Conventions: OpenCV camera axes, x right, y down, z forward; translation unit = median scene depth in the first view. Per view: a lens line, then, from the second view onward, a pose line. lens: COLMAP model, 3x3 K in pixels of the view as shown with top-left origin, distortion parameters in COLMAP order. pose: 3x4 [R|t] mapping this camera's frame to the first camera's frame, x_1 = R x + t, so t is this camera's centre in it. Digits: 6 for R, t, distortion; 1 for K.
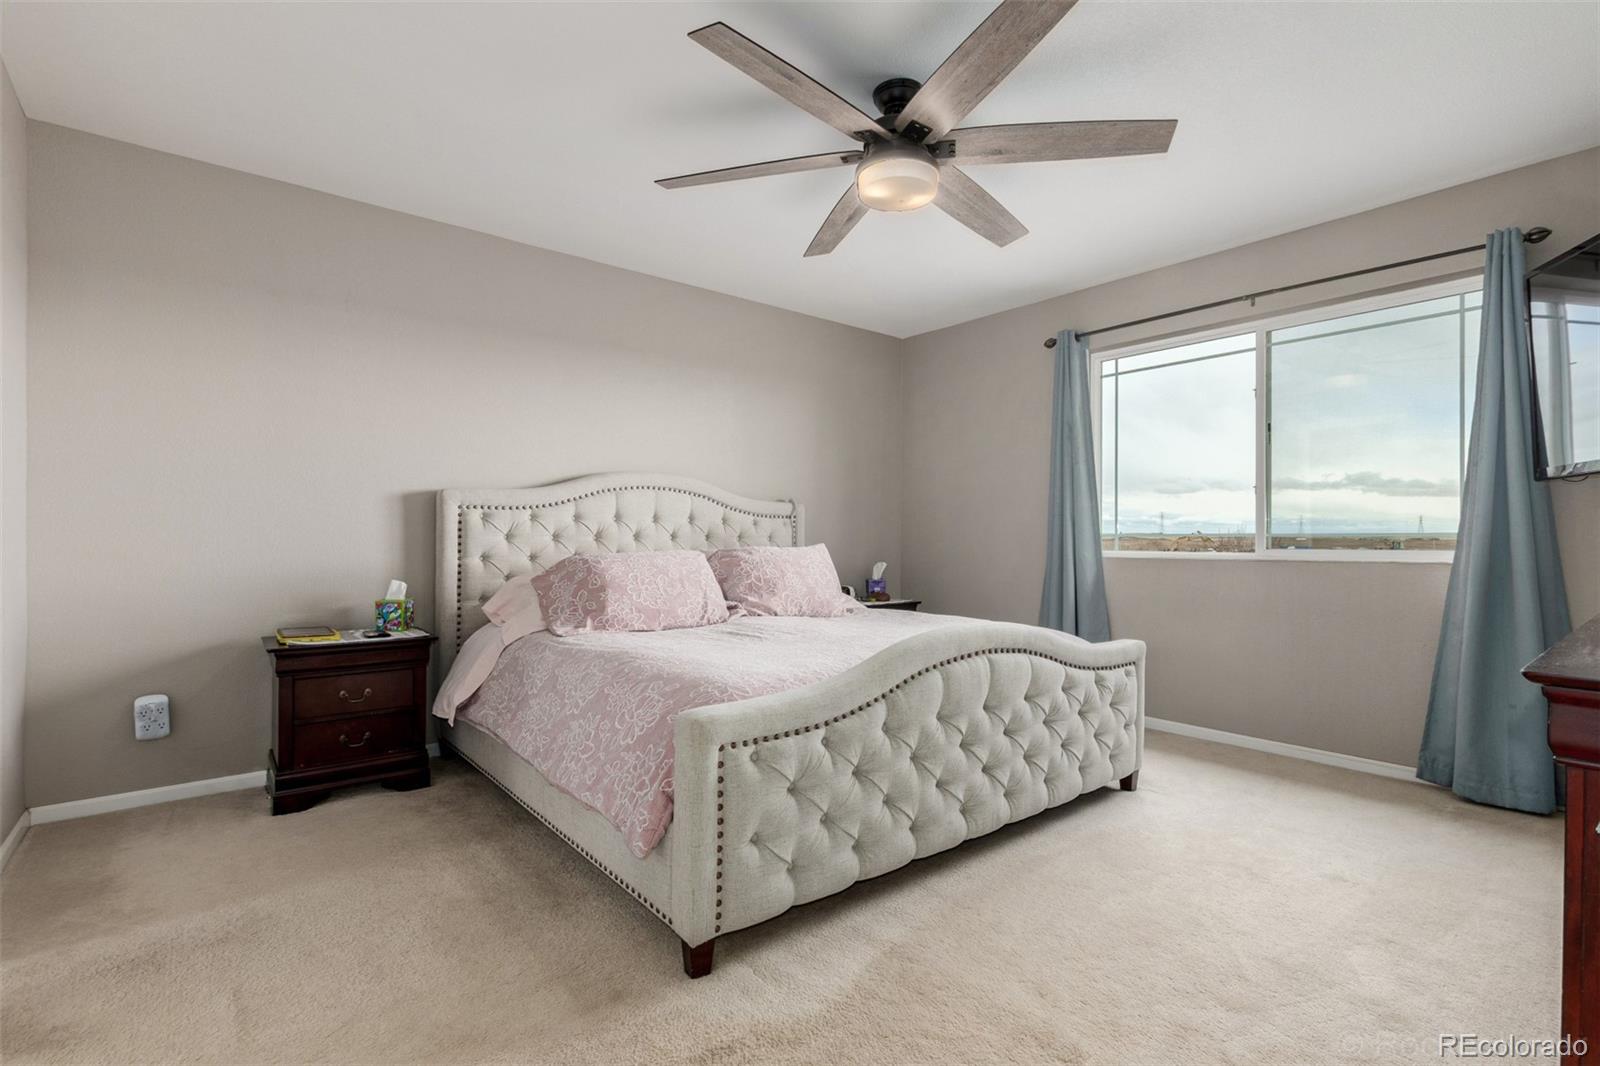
lens RADIAL K [[734.2, 0, 797.9], [0, 734.2, 538.4], [0, 0, 1]] dist [-0.001236, -0.000615]
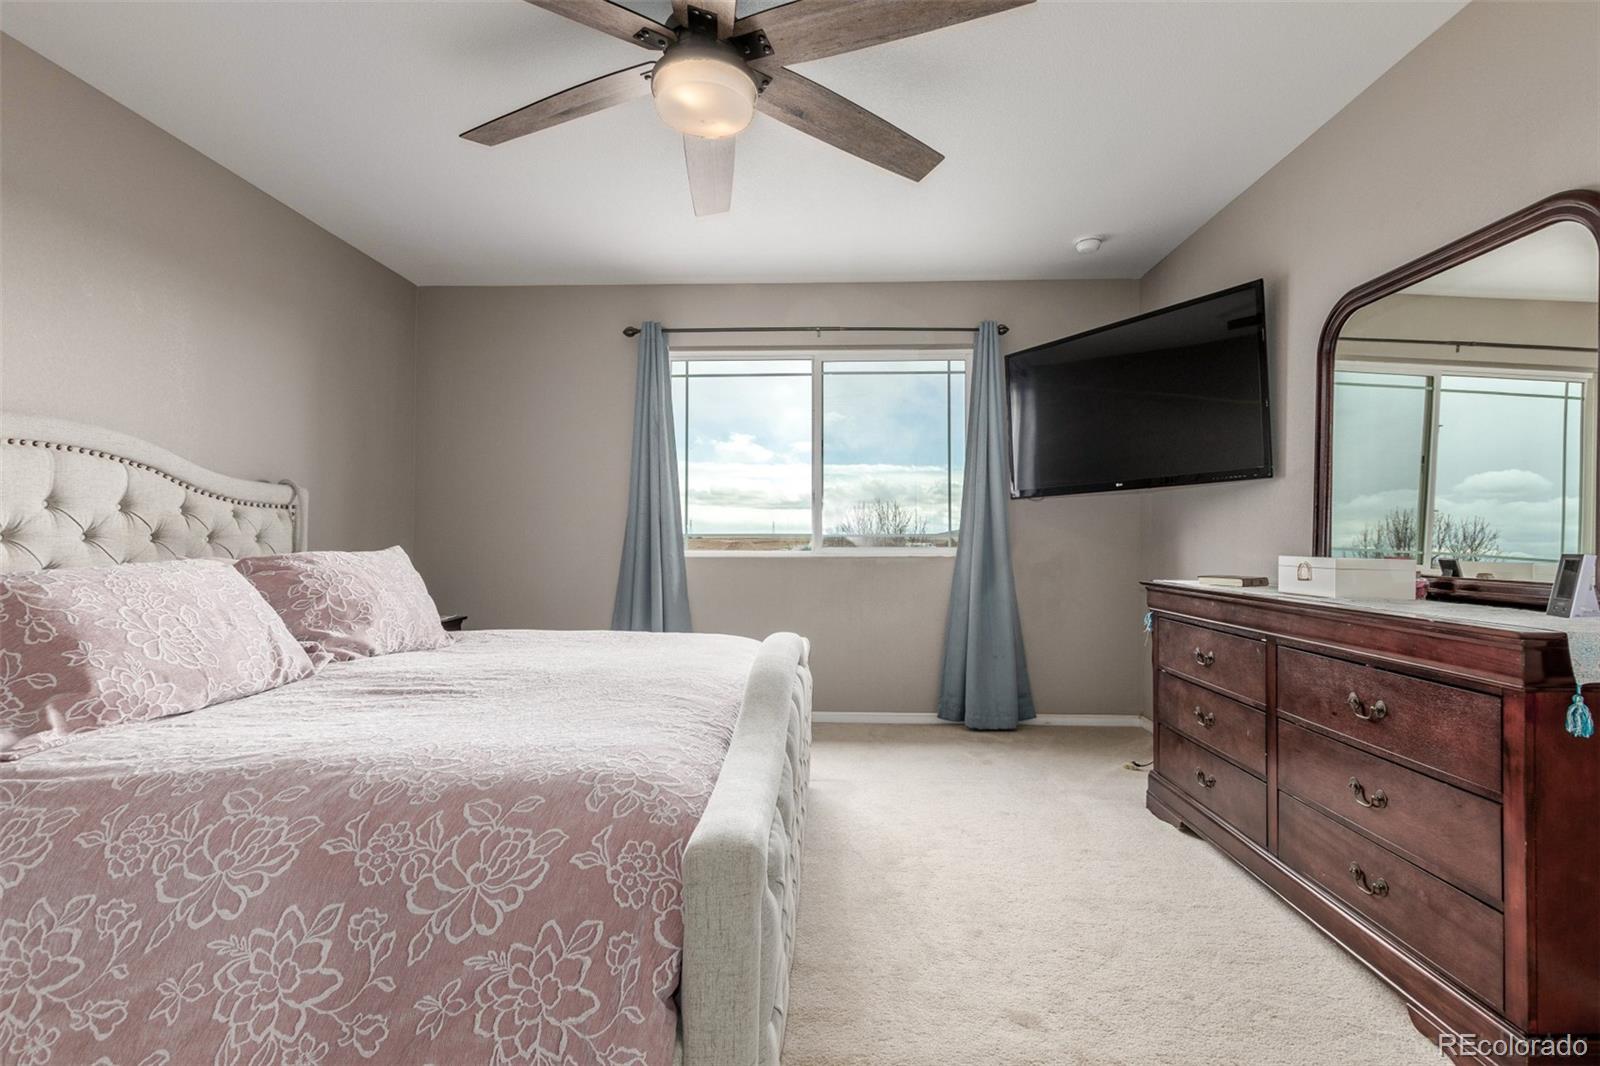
lens RADIAL K [[729.1, 0, 796.2], [0, 729.1, 524.0], [0, 0, 1]] dist [-0.003264, -0.000720]
pose [[0.662583, 0.013940, 0.748859, -0.252924], [-0.000131, 0.999829, -0.018496, -0.001123], [-0.748988, 0.012157, 0.662472, 0.261603]]
